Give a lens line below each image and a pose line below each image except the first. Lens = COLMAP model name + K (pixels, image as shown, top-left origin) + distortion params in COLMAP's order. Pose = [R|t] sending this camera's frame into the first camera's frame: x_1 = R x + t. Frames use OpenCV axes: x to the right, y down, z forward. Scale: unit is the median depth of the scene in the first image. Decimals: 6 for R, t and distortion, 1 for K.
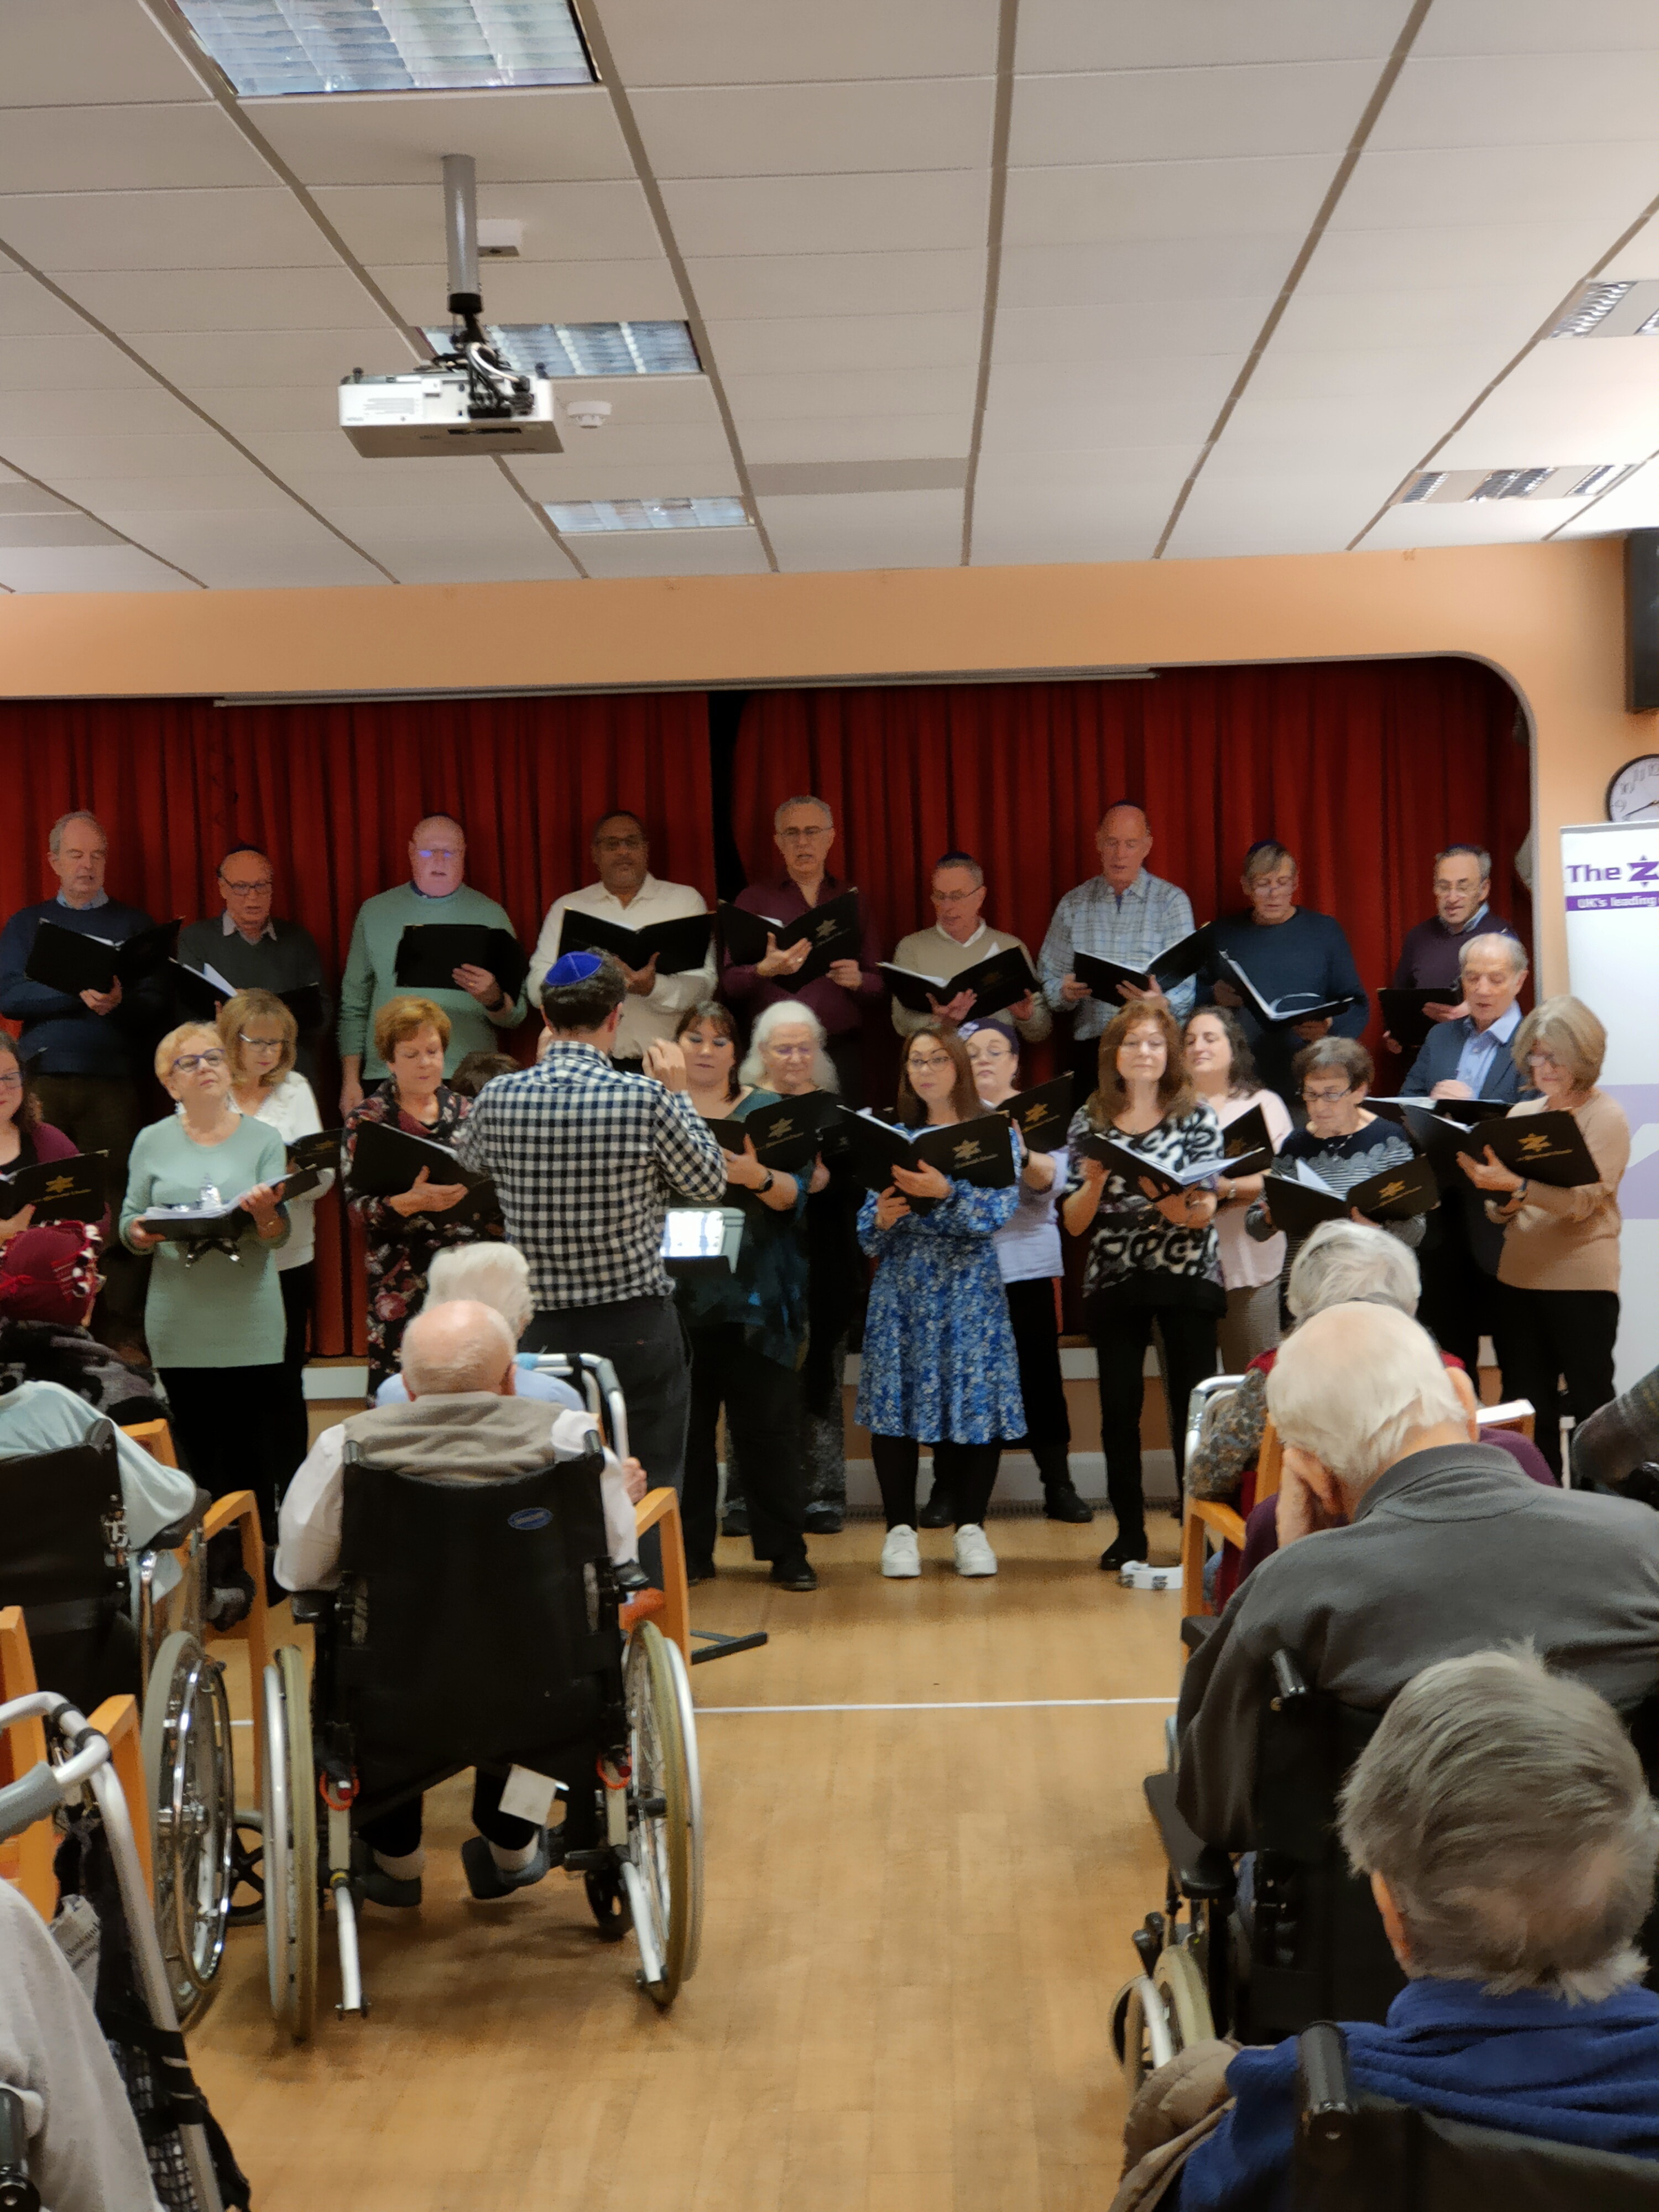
lens RADIAL K [[3615.7, 0, 851.1], [0, 3615.7, 1107.9], [0, 0, 1]] dist [0.232028, 0.000000]
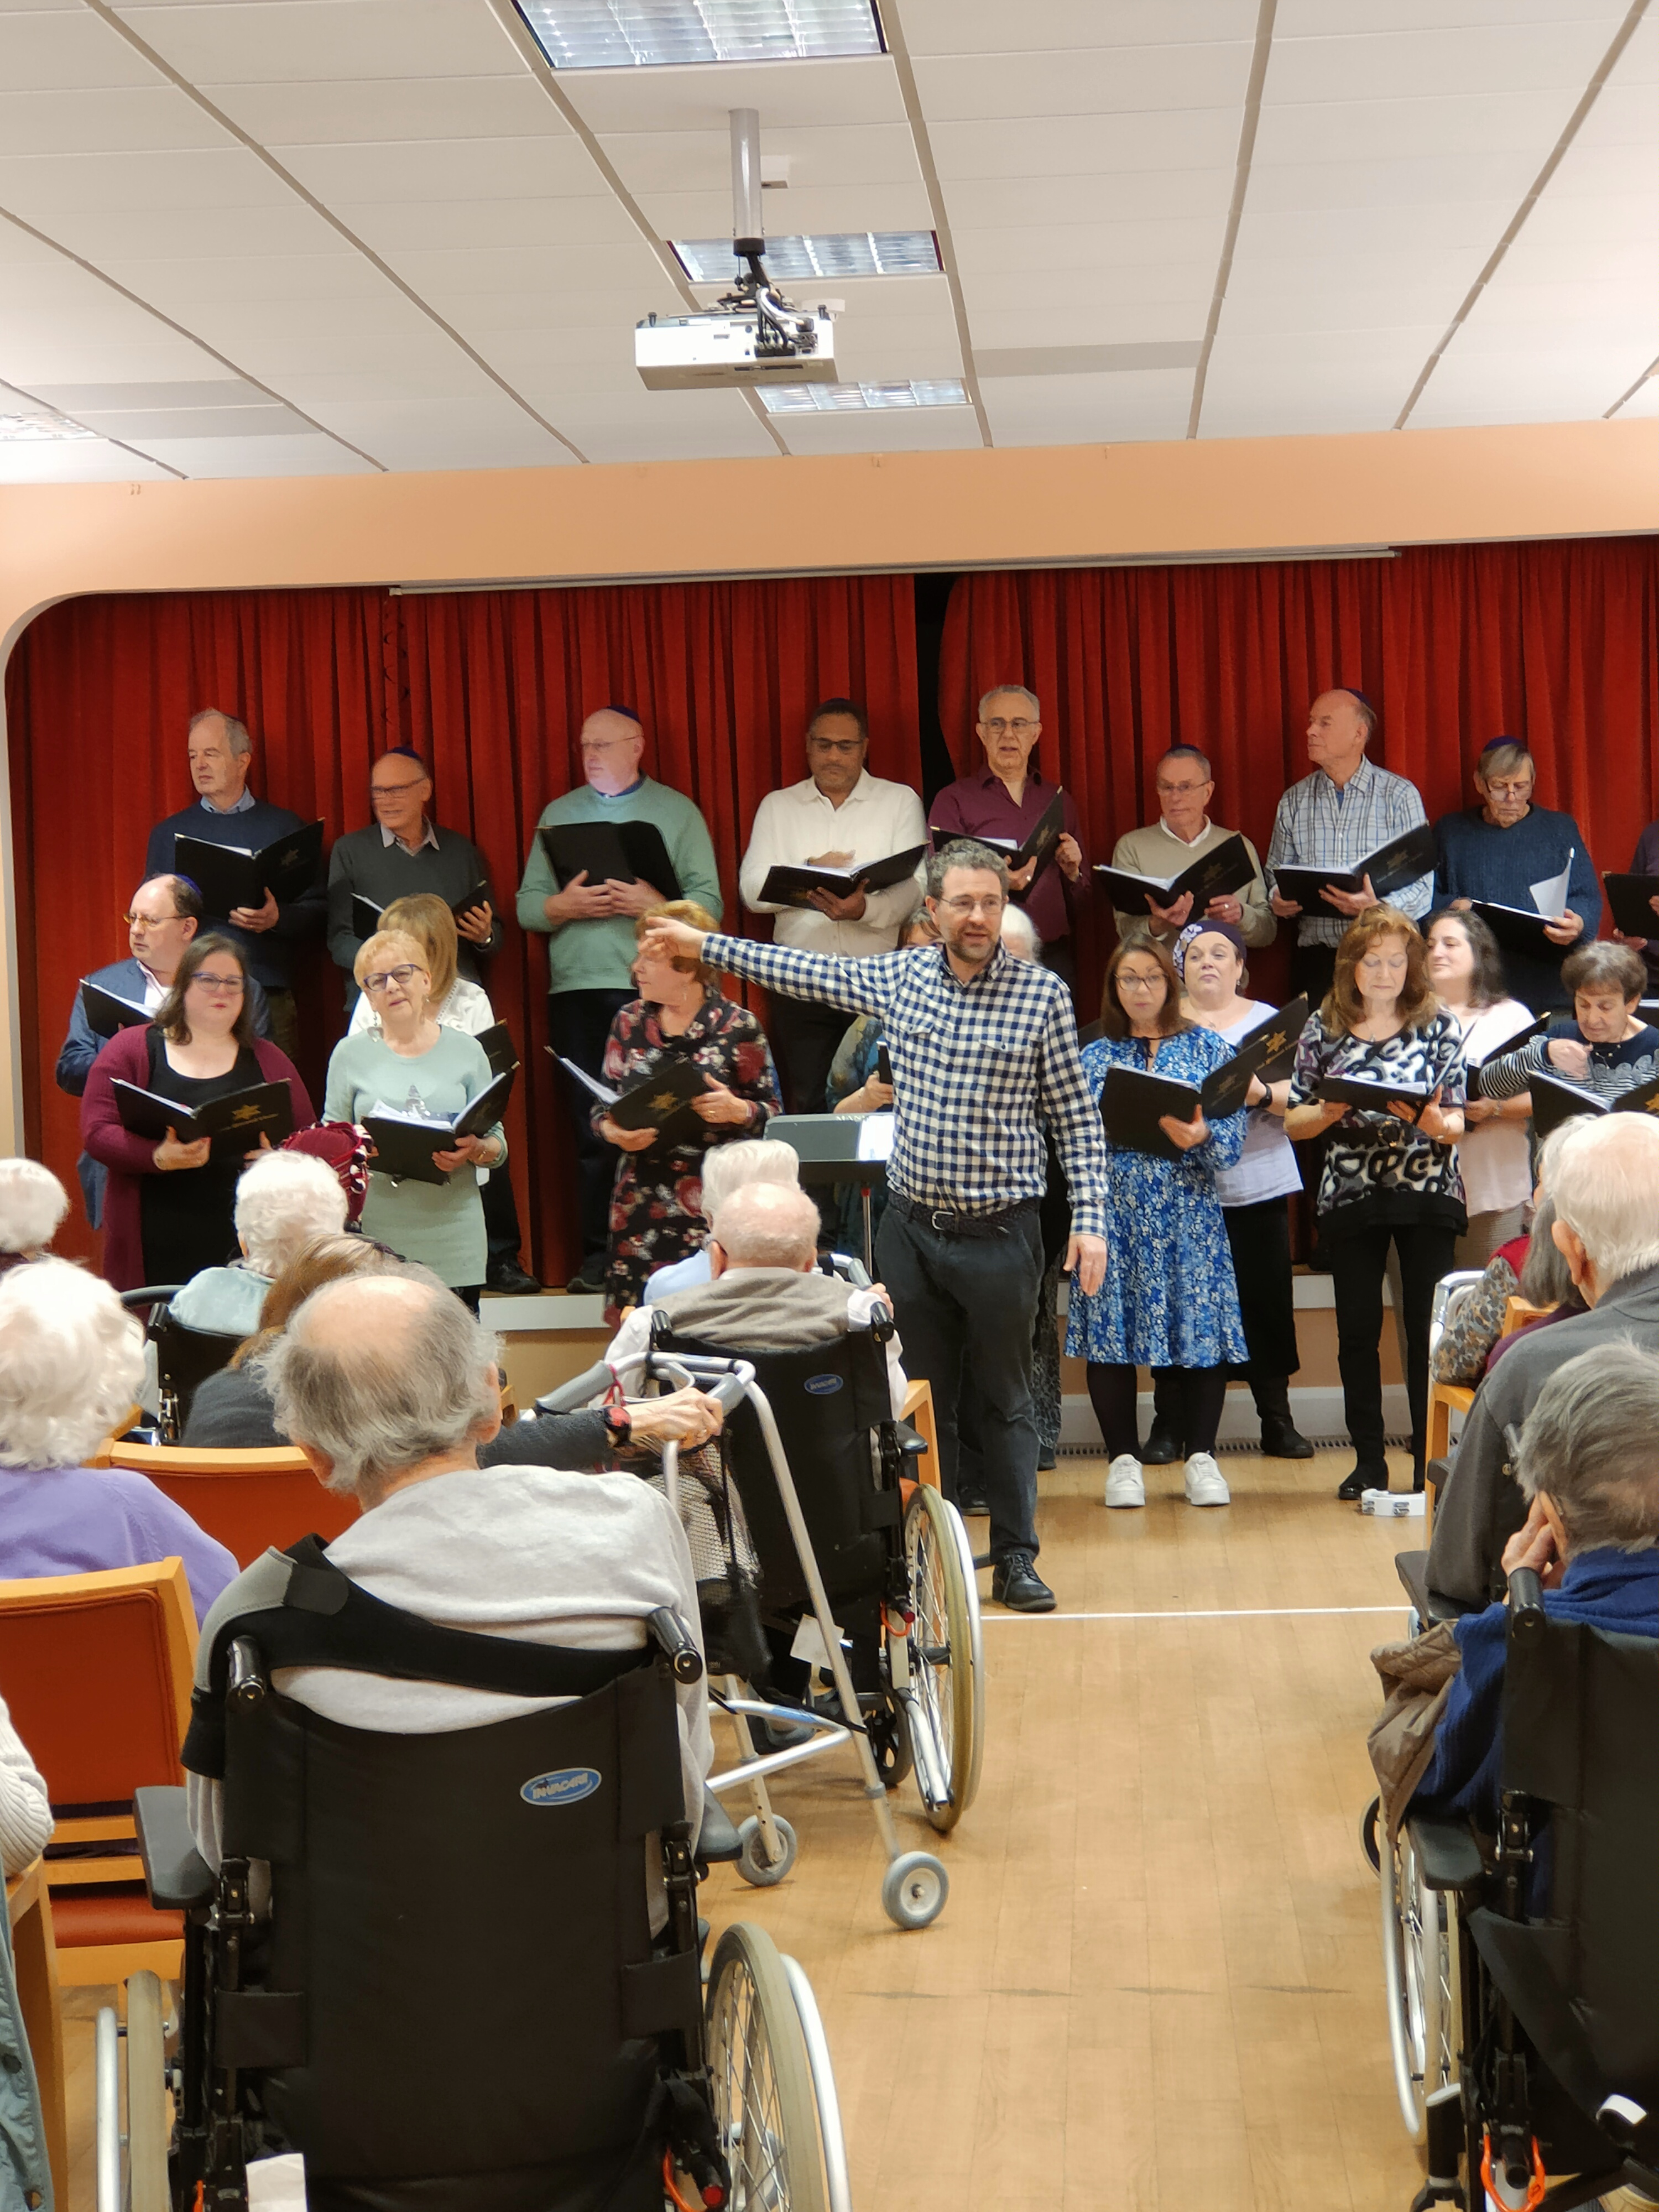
lens RADIAL K [[4488.5, 0, 829.4], [0, 4488.5, 1124.3], [0, 0, 1]] dist [0.165036, 0.000000]
pose [[0.999247, -0.000973, -0.038779, -0.019813], [0.001685, 0.999831, 0.018323, 0.006642], [0.038755, -0.018374, 0.999080, -0.195067]]
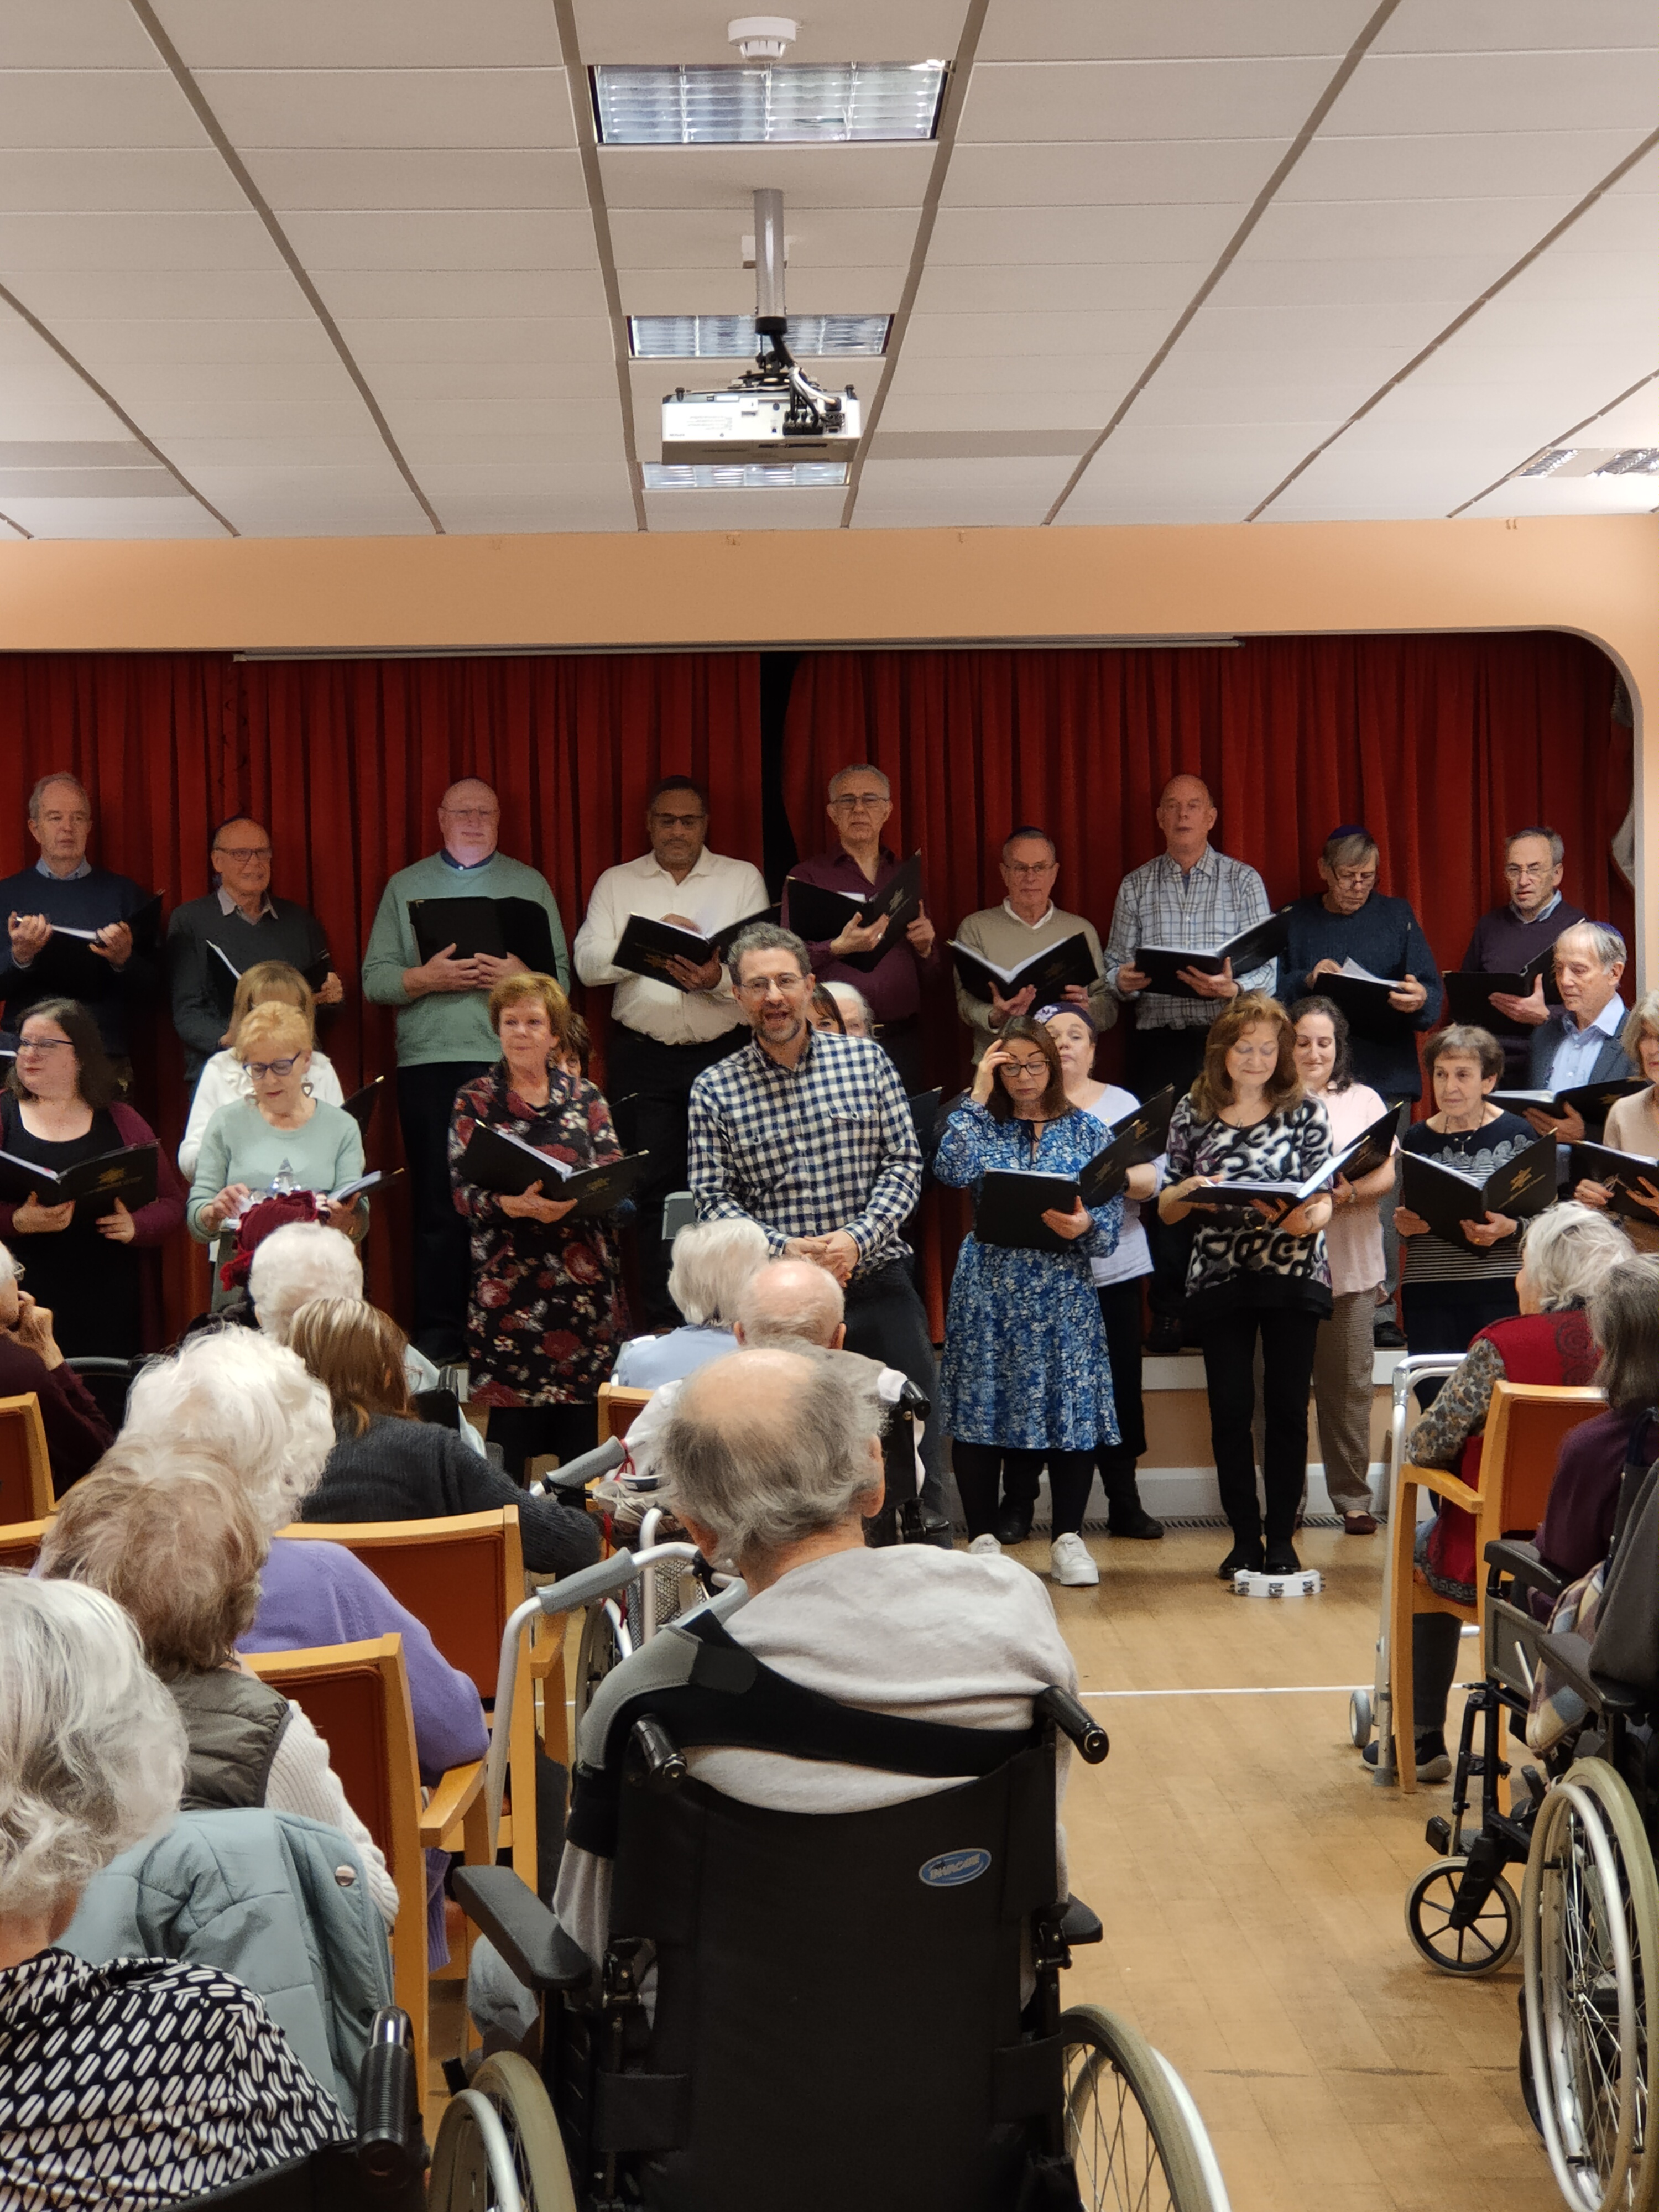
lens RADIAL K [[4488.5, 0, 827.5], [0, 4488.5, 1104.4], [0, 0, 1]] dist [0.165036, 0.000000]
pose [[0.998785, 0.012406, 0.047697, -0.093367], [-0.012245, 0.999918, -0.003675, 0.007094], [-0.047739, 0.003086, 0.998855, -0.194043]]
